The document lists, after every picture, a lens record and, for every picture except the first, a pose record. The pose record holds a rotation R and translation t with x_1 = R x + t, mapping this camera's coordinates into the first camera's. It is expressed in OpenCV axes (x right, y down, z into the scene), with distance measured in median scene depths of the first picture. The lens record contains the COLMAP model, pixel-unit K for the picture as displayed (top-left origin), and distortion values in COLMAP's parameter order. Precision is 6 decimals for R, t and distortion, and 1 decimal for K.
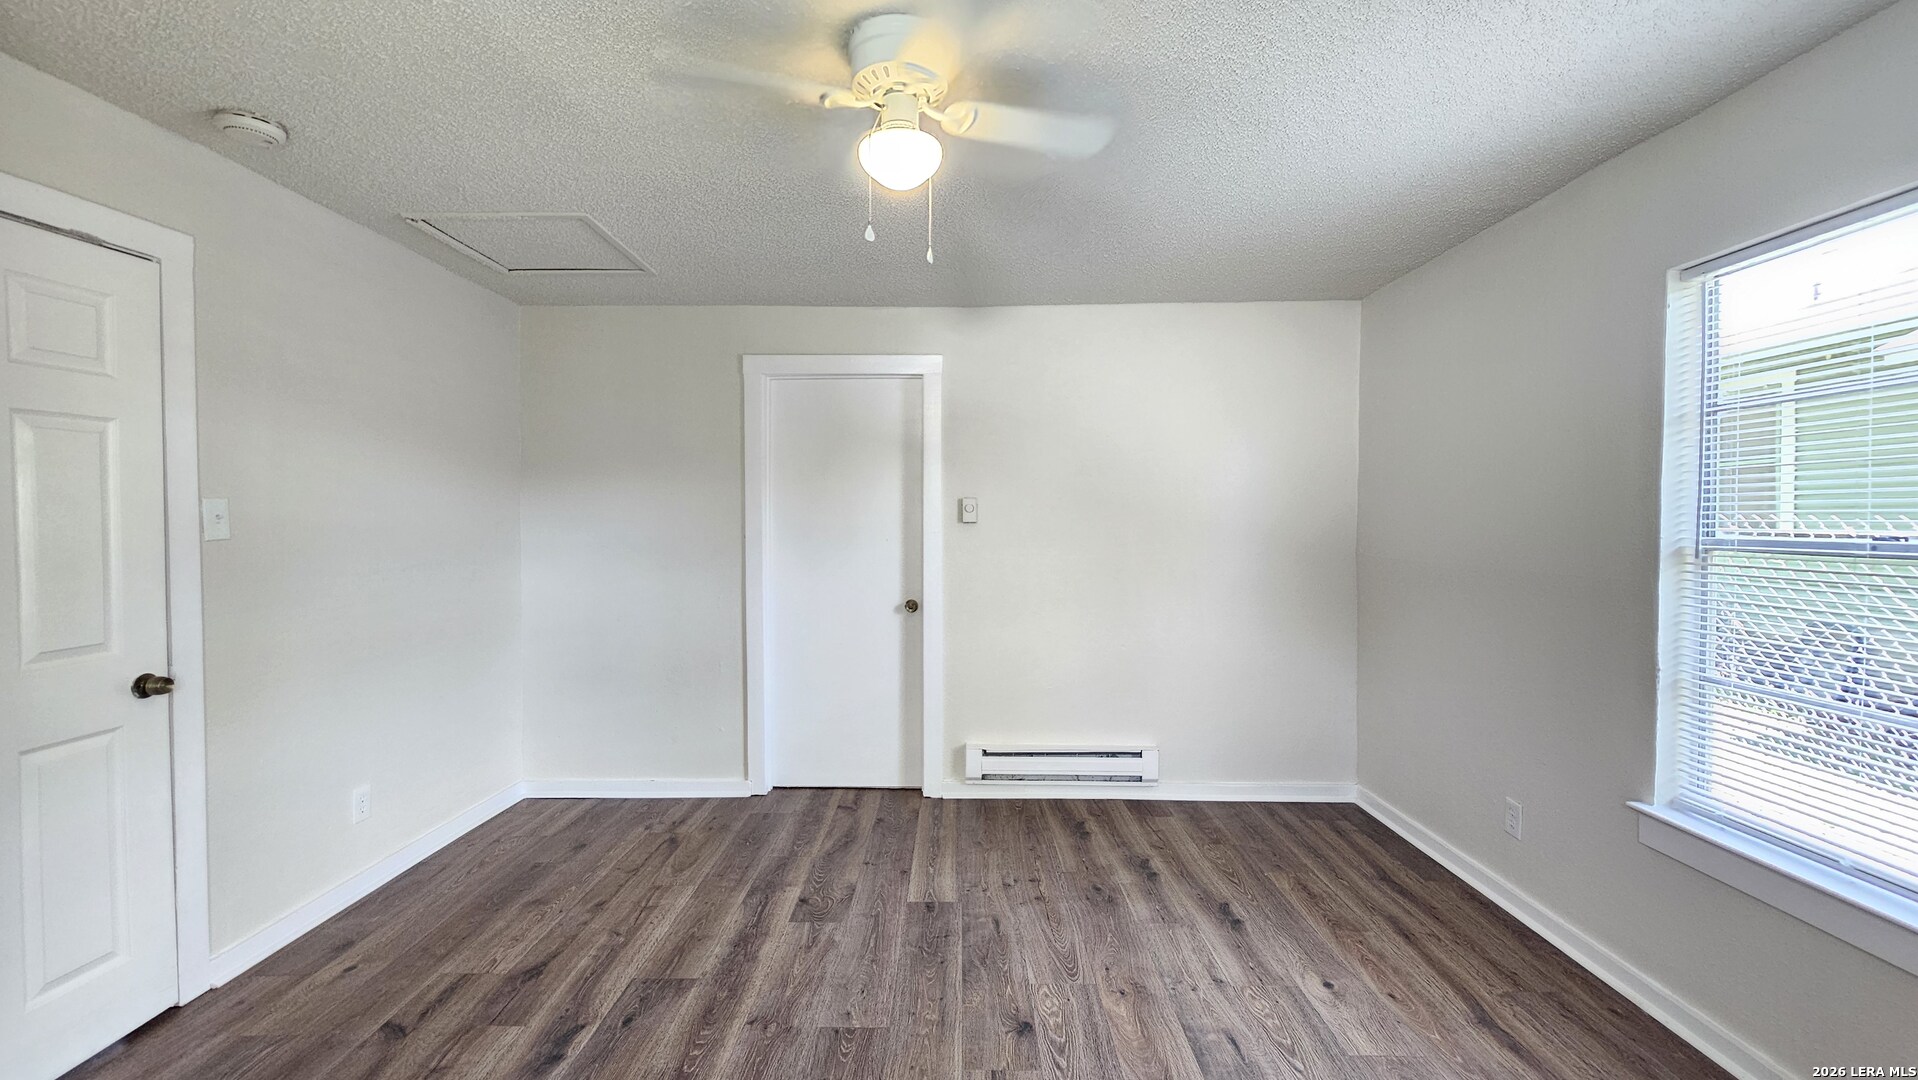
lens RADIAL K [[782.5, 0, 944.0], [0, 782.5, 537.9], [0, 0, 1]] dist [-0.001234, 0.000315]
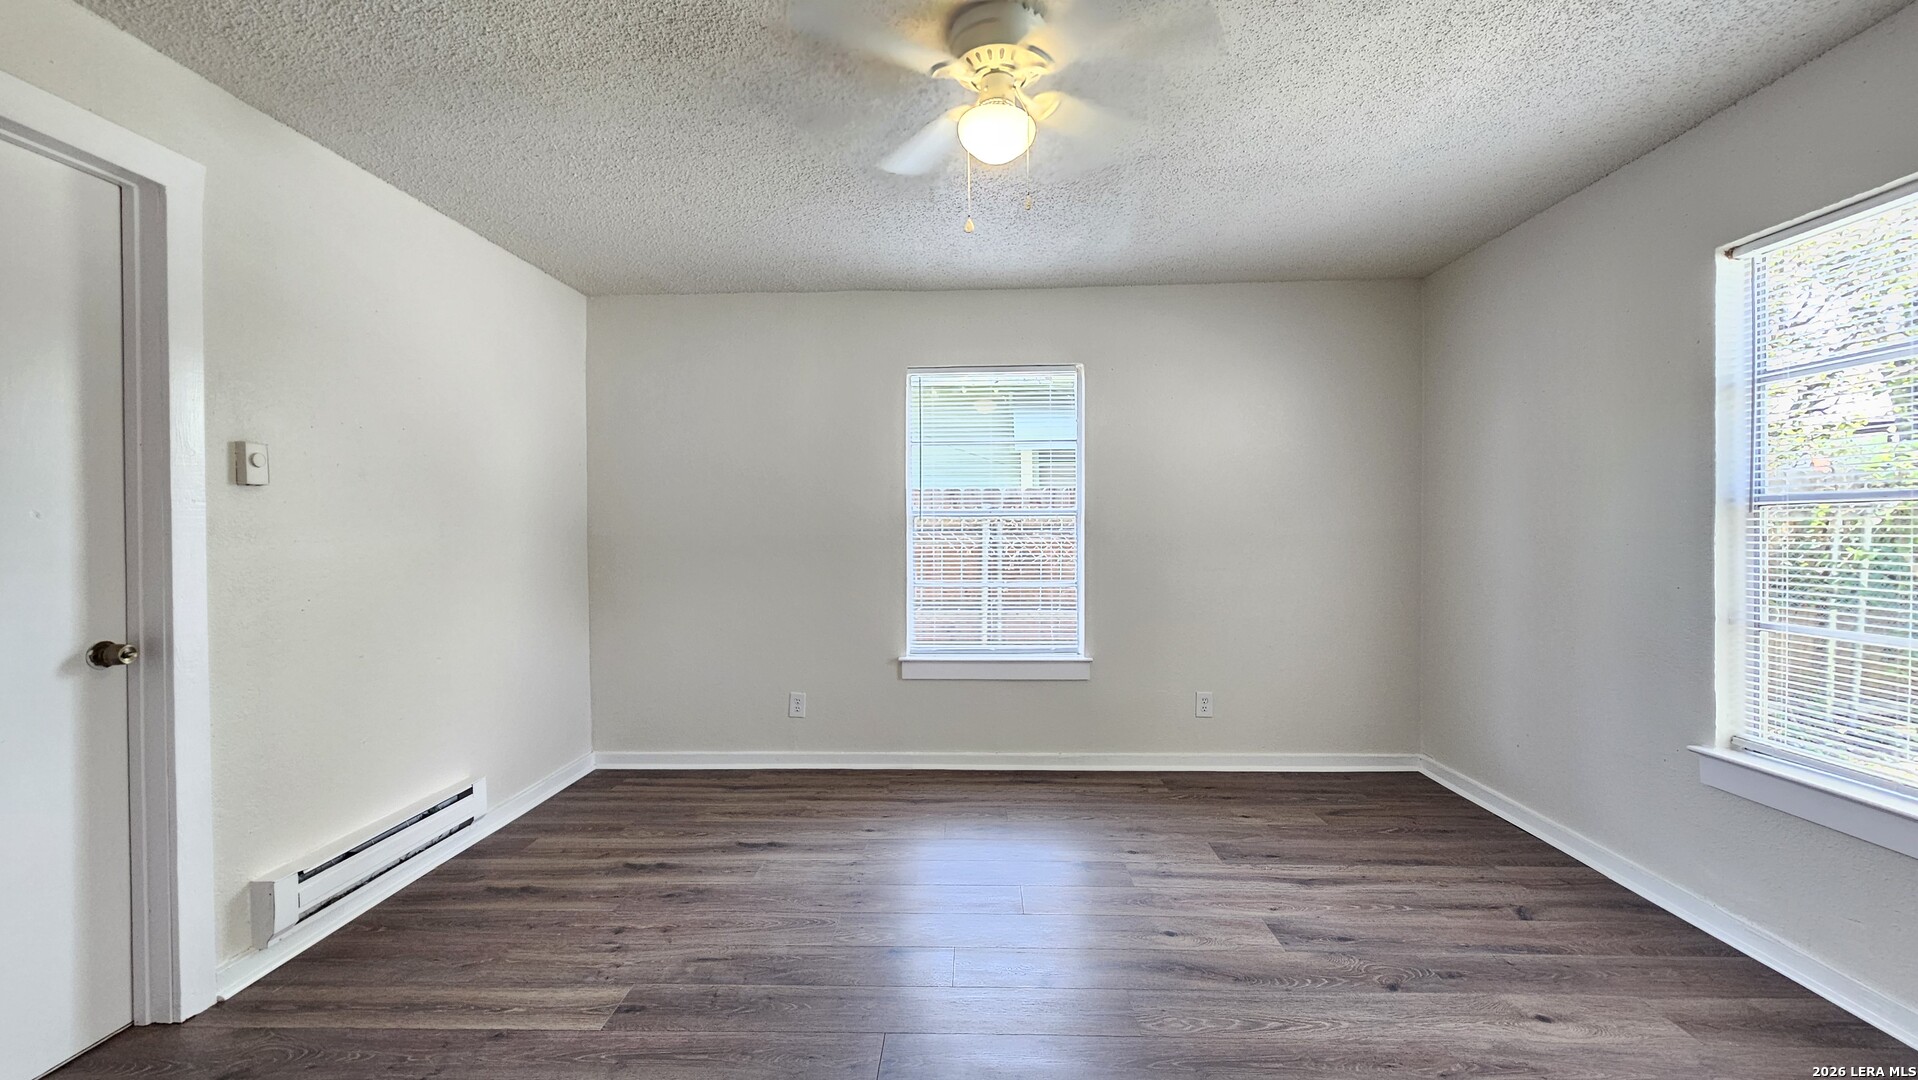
lens RADIAL K [[782.5, 0, 964.4], [0, 782.5, 535.0], [0, 0, 1]] dist [-0.001234, 0.000315]
pose [[0.002232, -0.009208, 0.999955, -0.723861], [0.026639, 0.999603, 0.009146, 0.033607], [-0.999643, 0.026618, 0.002476, 0.664400]]
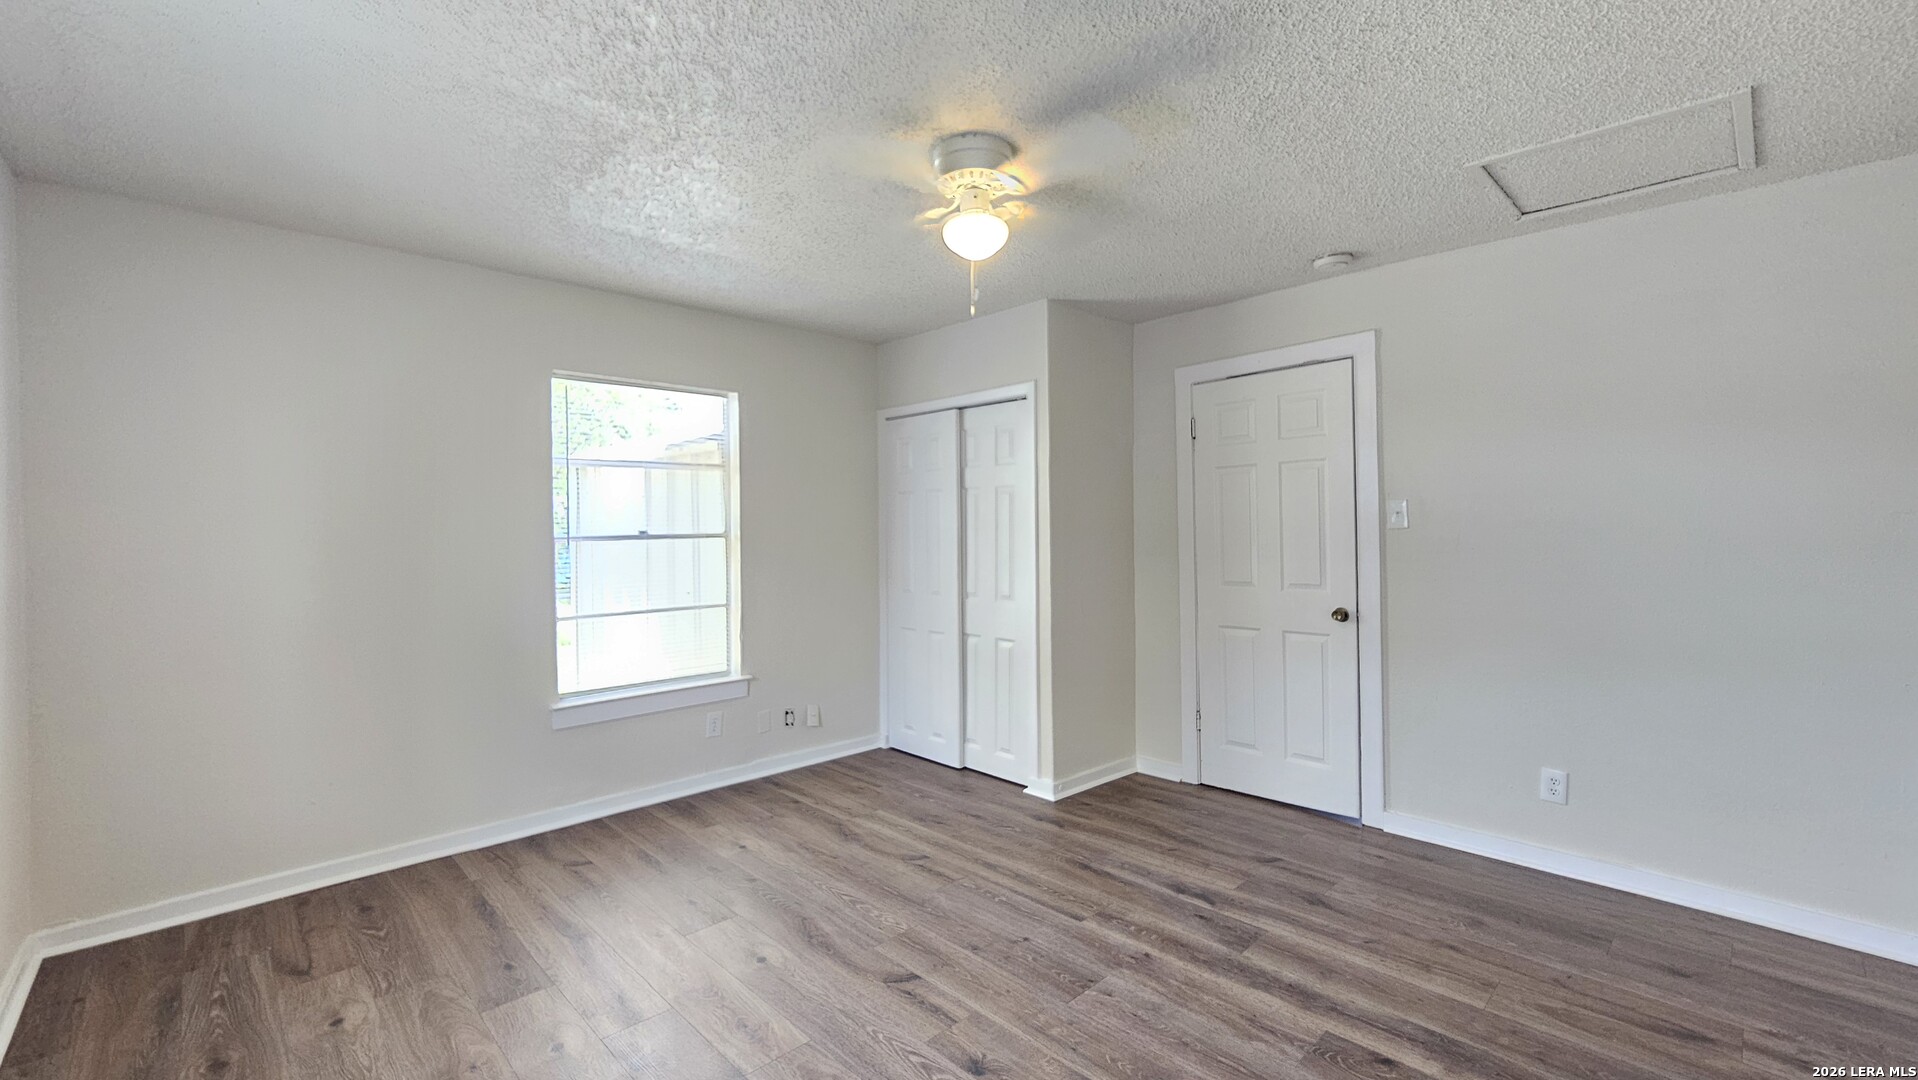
lens RADIAL K [[782.5, 0, 955.1], [0, 782.5, 533.0], [0, 0, 1]] dist [-0.001234, 0.000315]
pose [[-0.705859, 0.009869, -0.708284, 0.567999], [-0.005597, 0.999794, 0.019509, -0.011248], [0.708330, 0.017735, -0.705658, 1.206988]]
